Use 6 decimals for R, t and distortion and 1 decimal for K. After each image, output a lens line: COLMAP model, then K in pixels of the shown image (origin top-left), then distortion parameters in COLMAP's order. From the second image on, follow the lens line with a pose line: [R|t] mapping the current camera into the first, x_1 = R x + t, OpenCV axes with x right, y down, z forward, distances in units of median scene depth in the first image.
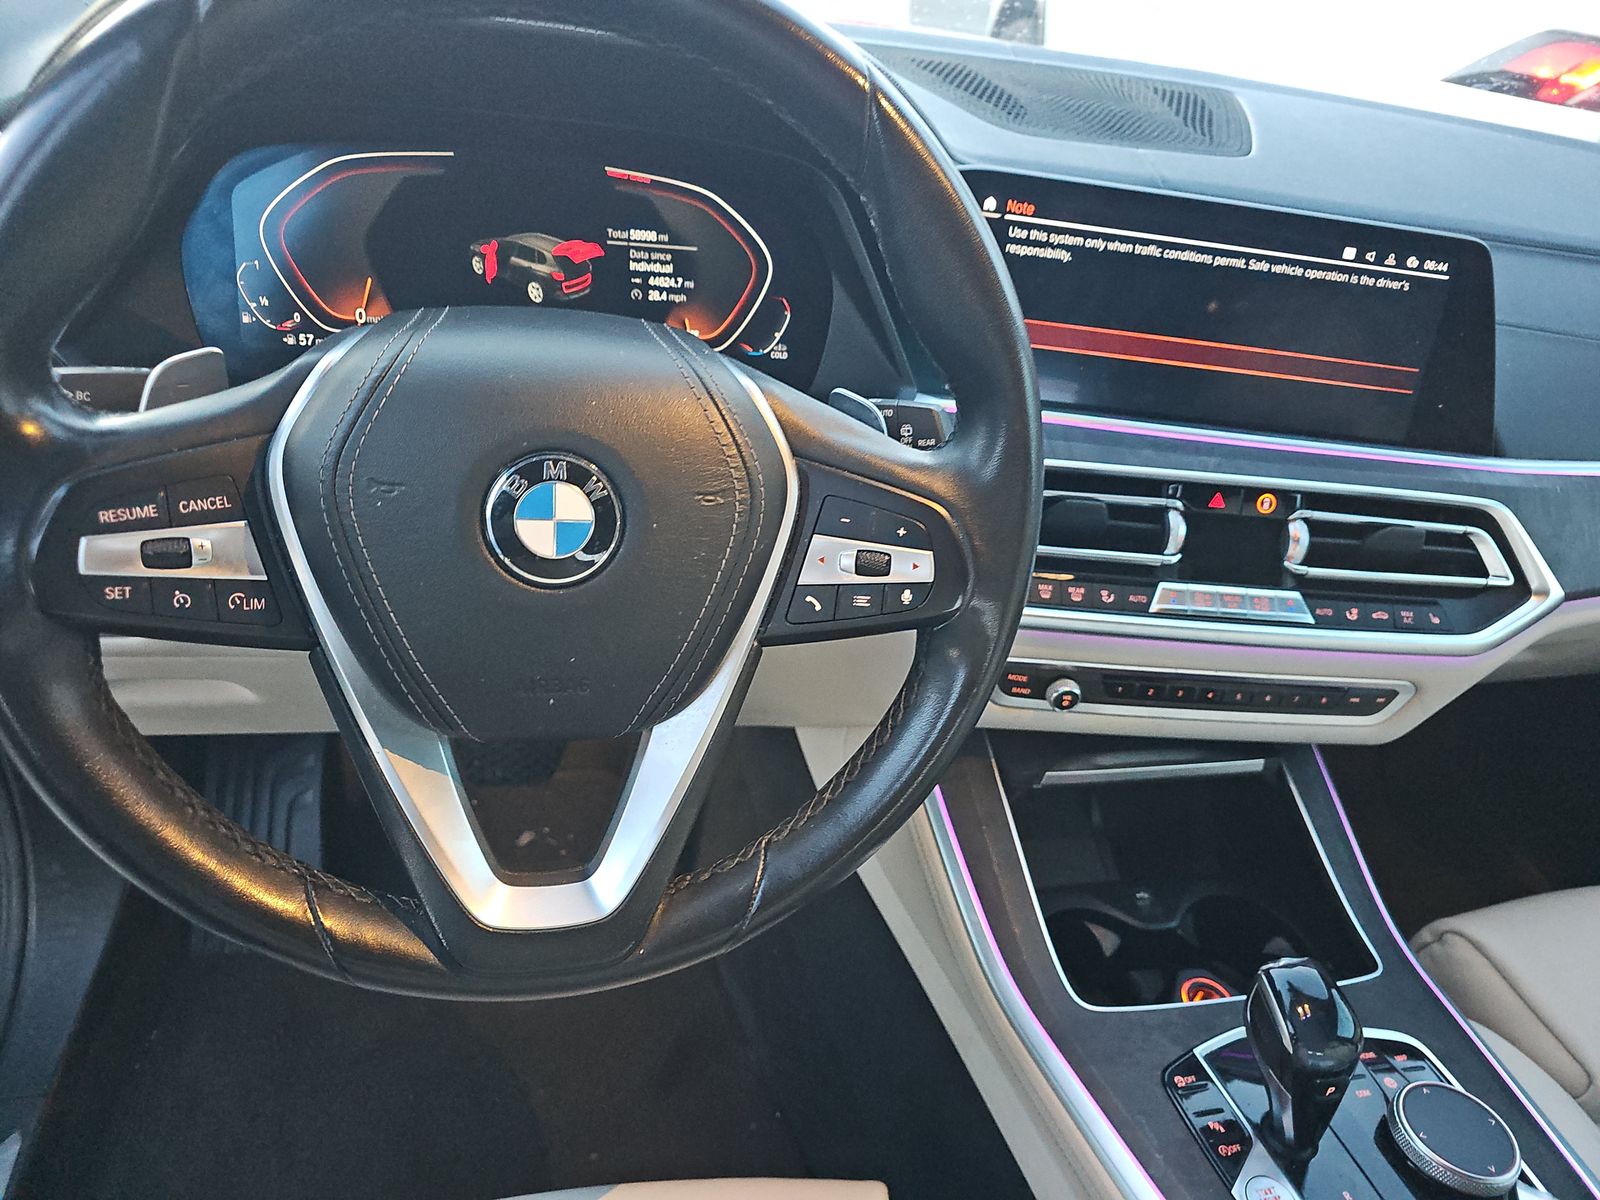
lens RADIAL K [[1072.6, 0, 806.6], [0, 1072.6, 605.4], [0, 0, 1]] dist [0.061148, -0.058777]
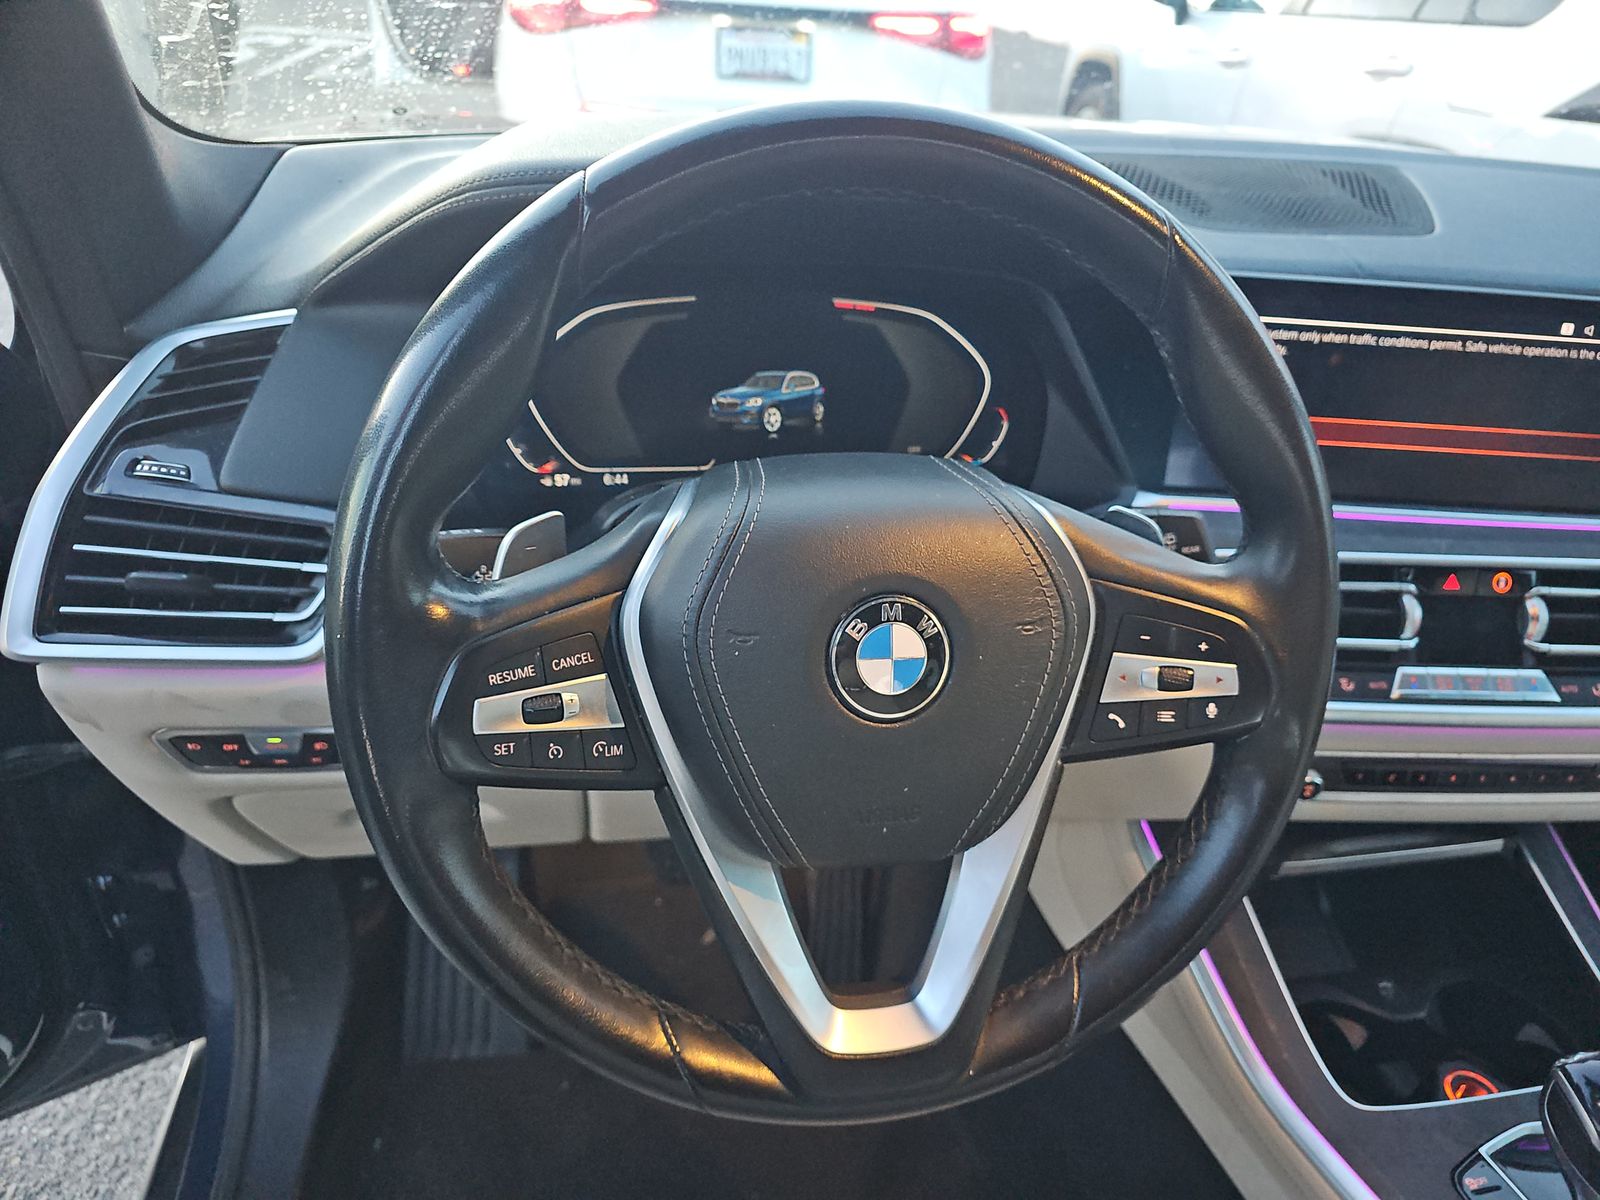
lens RADIAL K [[1085.7, 0, 795.1], [0, 1085.7, 614.6], [0, 0, 1]] dist [0.070585, -0.055153]
pose [[0.997502, -0.049535, -0.050367, -0.175848], [0.047188, 0.997791, -0.046757, -0.049639], [0.052572, 0.044264, 0.997636, -0.043230]]
